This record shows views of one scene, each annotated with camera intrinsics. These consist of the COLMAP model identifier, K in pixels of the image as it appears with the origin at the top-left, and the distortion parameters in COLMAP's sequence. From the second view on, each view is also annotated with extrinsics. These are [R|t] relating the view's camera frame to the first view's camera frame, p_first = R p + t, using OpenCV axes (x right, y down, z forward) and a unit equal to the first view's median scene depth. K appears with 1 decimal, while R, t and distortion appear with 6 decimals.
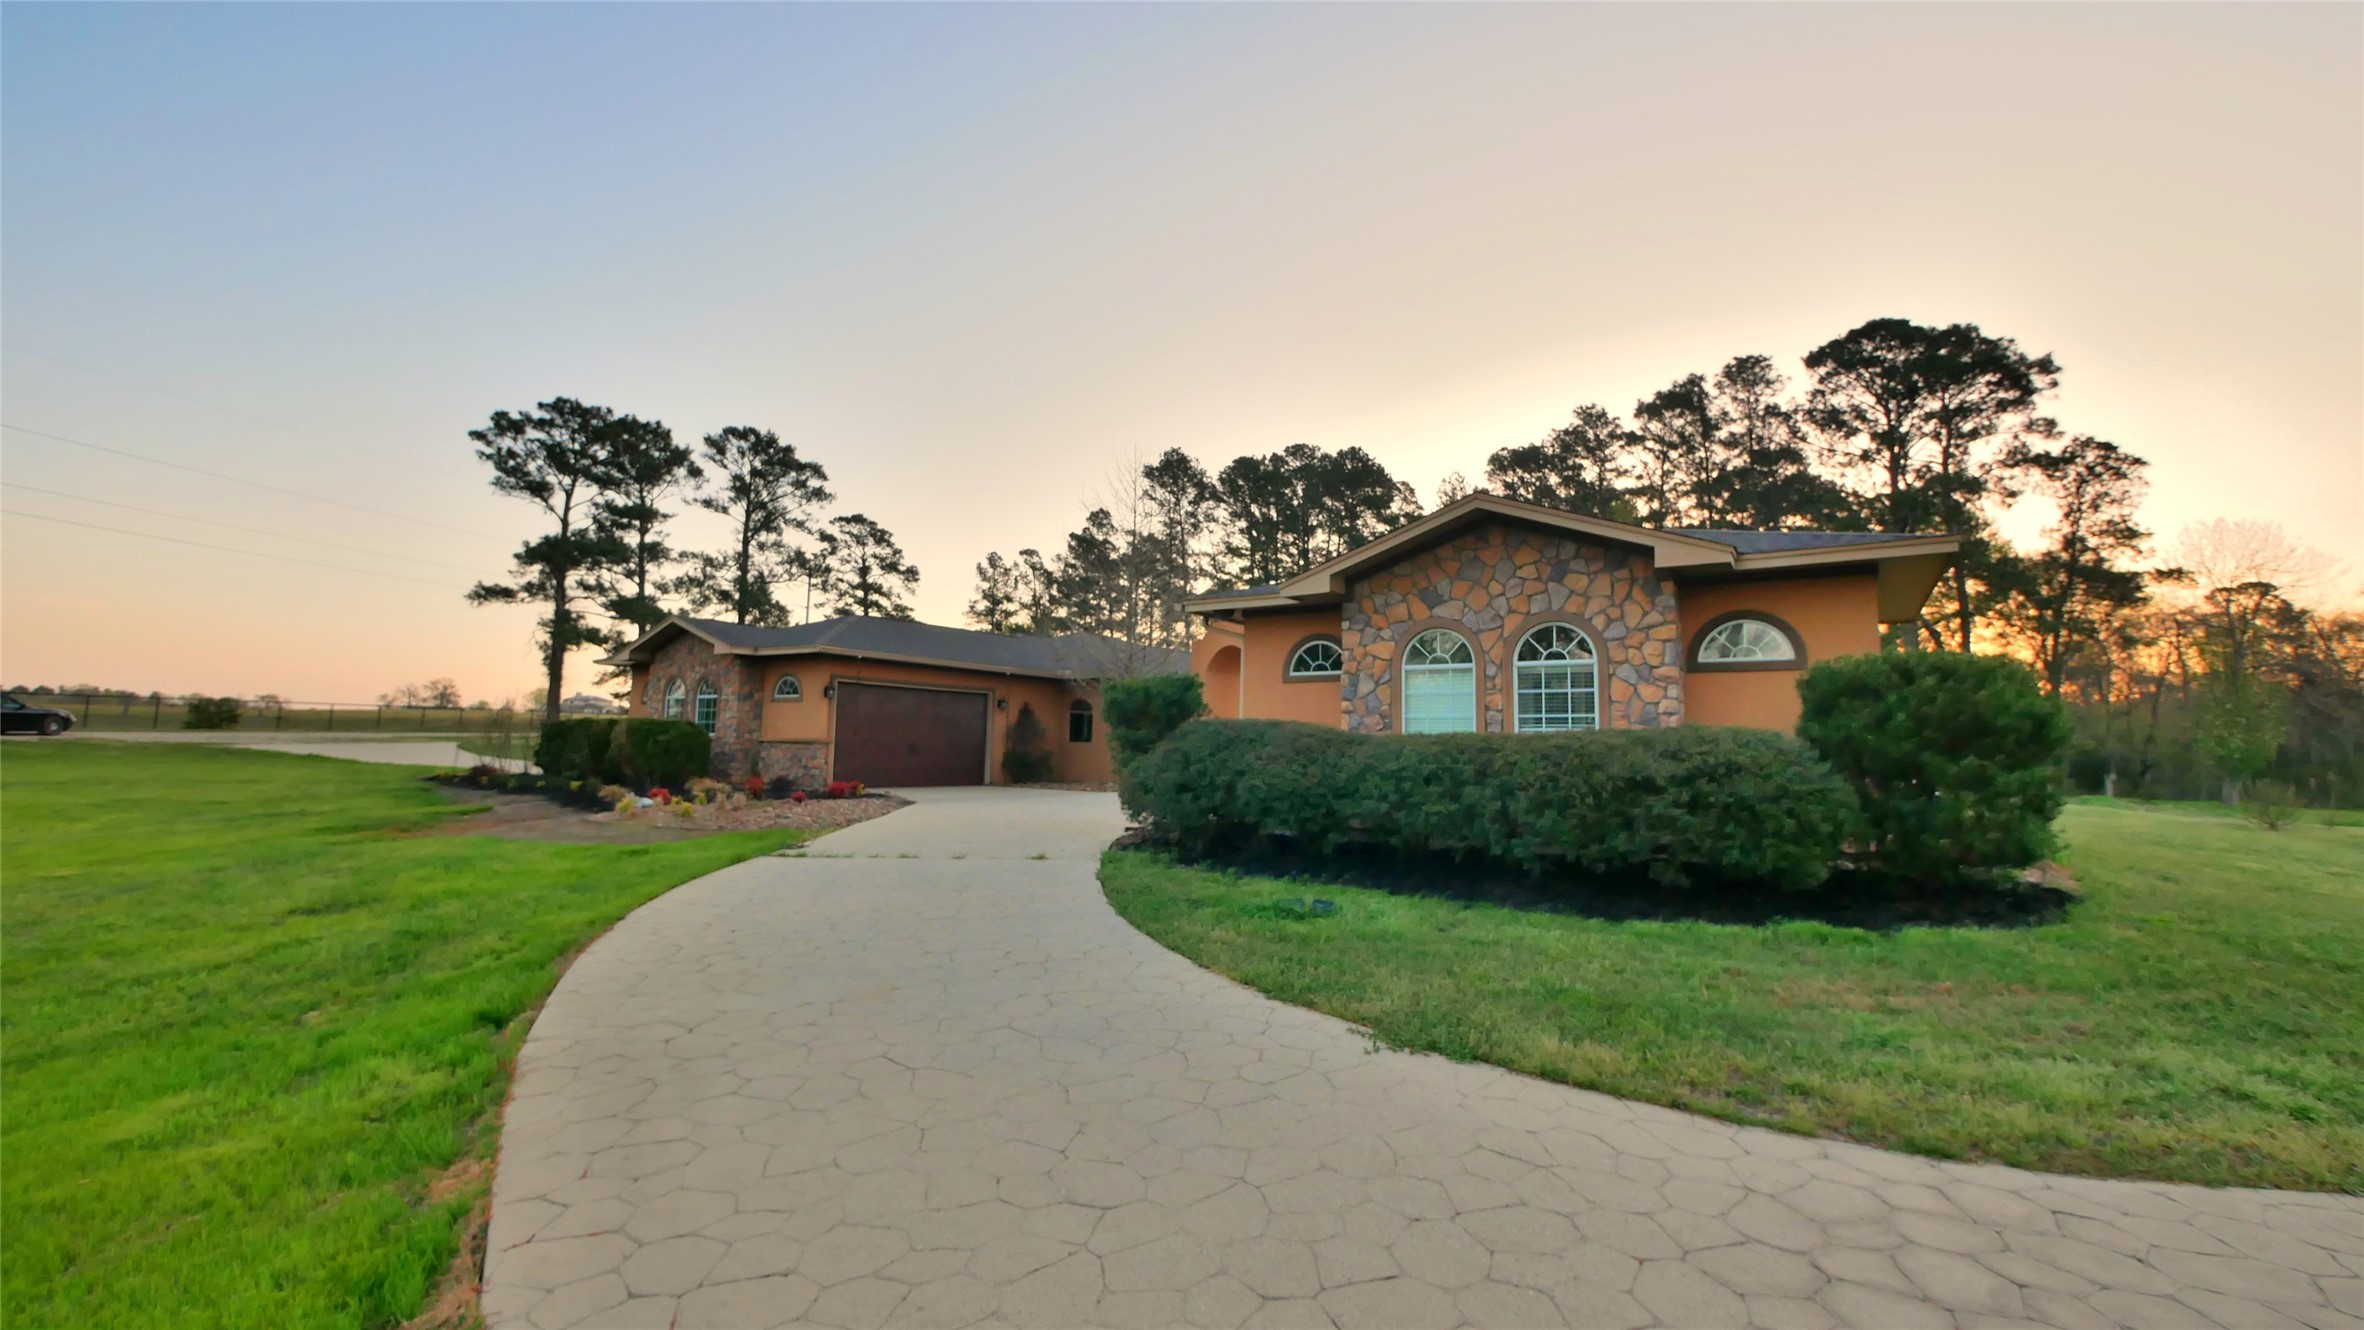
lens RADIAL K [[979.1, 0, 1167.3], [0, 979.1, 669.9], [0, 0, 1]] dist [-0.005818, 0.000020]
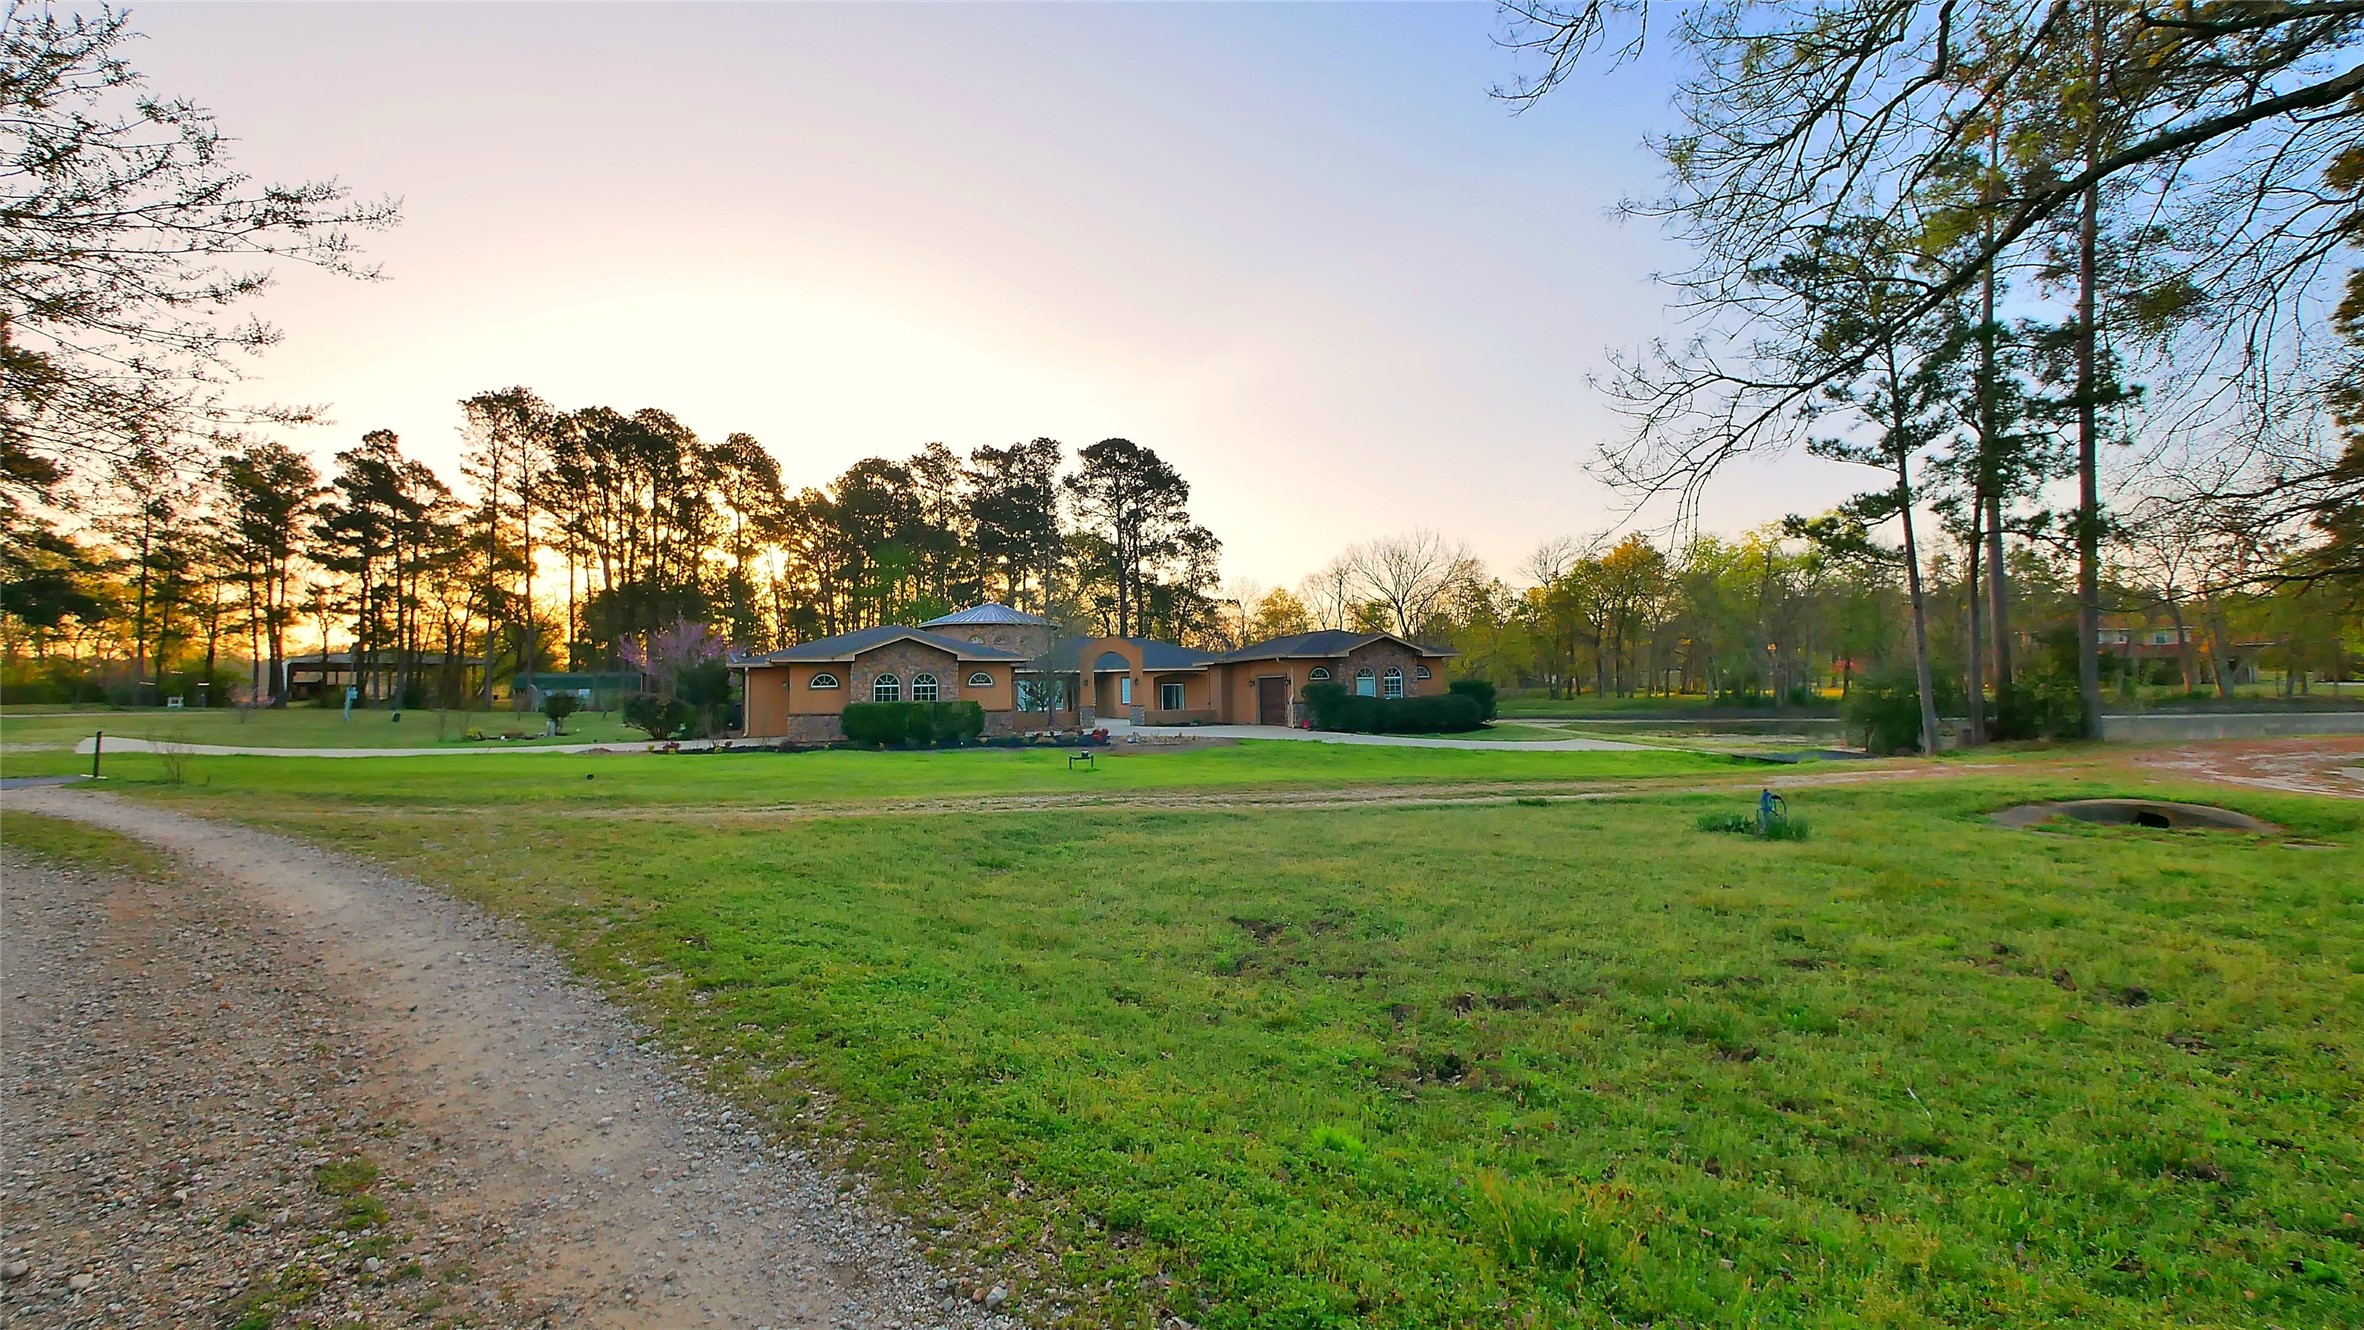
lens RADIAL K [[979.1, 0, 1170.4], [0, 979.1, 668.4], [0, 0, 1]] dist [-0.005818, 0.000020]
pose [[0.592033, -0.009823, 0.805854, -0.420943], [-0.038810, 0.998418, 0.040683, -0.021901], [-0.804979, -0.055361, 0.590715, -0.073851]]
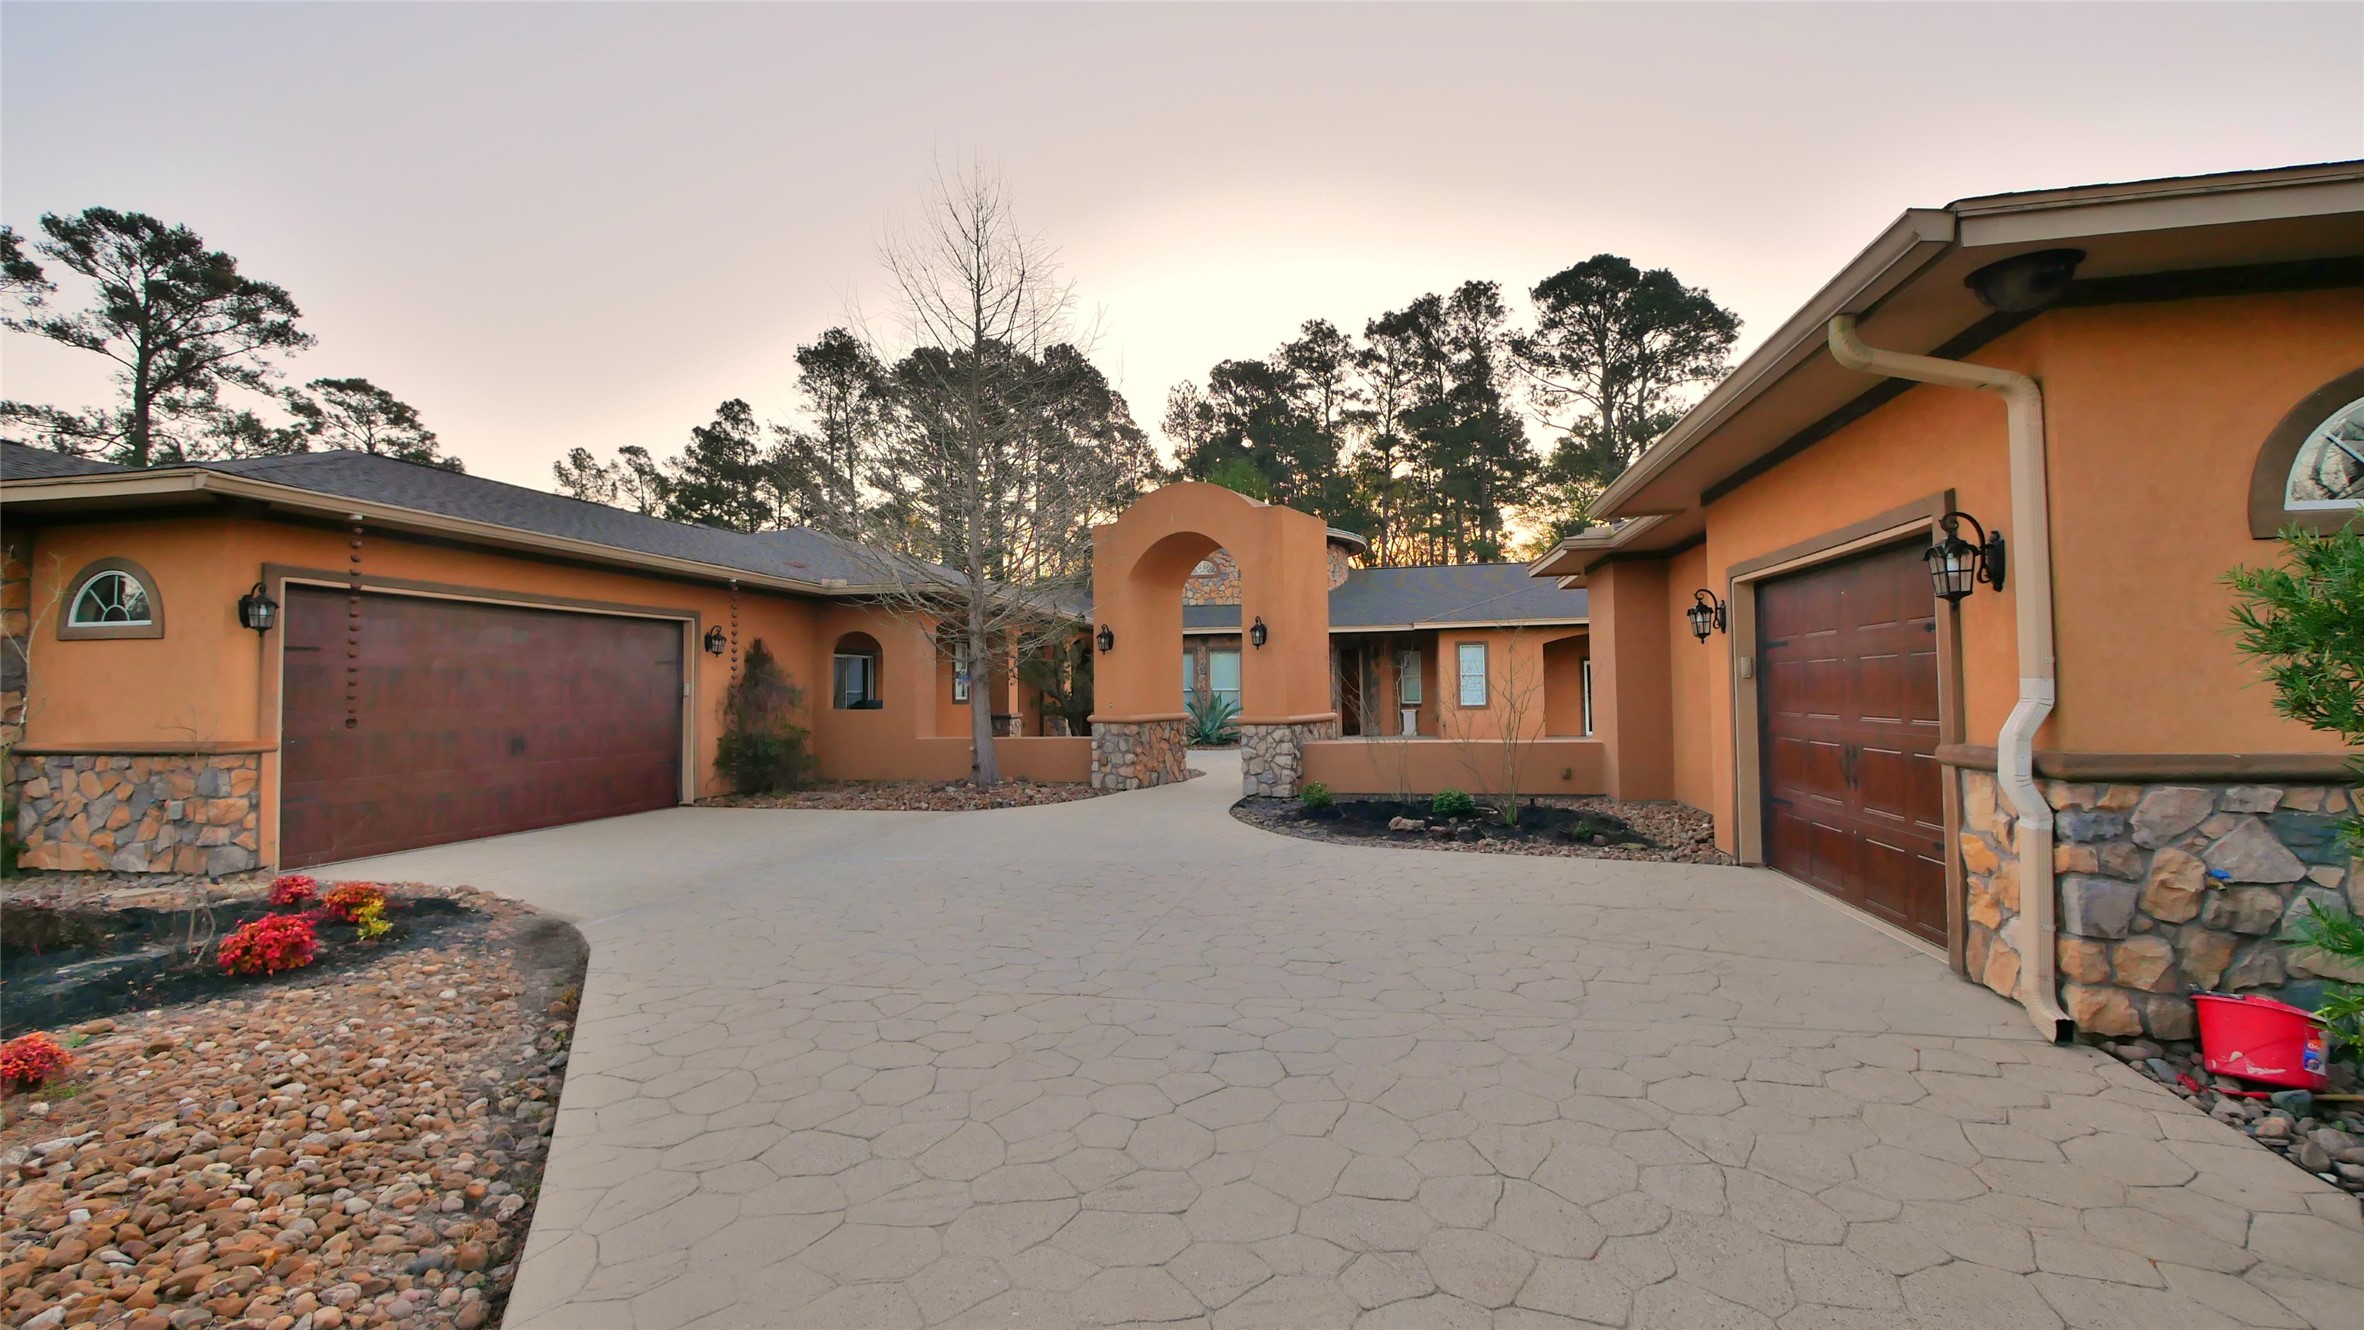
lens RADIAL K [[979.1, 0, 1185.0], [0, 979.1, 659.1], [0, 0, 1]] dist [-0.005818, 0.000020]
pose [[0.924803, -0.017481, 0.380045, -0.044277], [-0.002293, 0.998670, 0.051516, 0.005544], [-0.380439, -0.048513, 0.923532, 0.143682]]
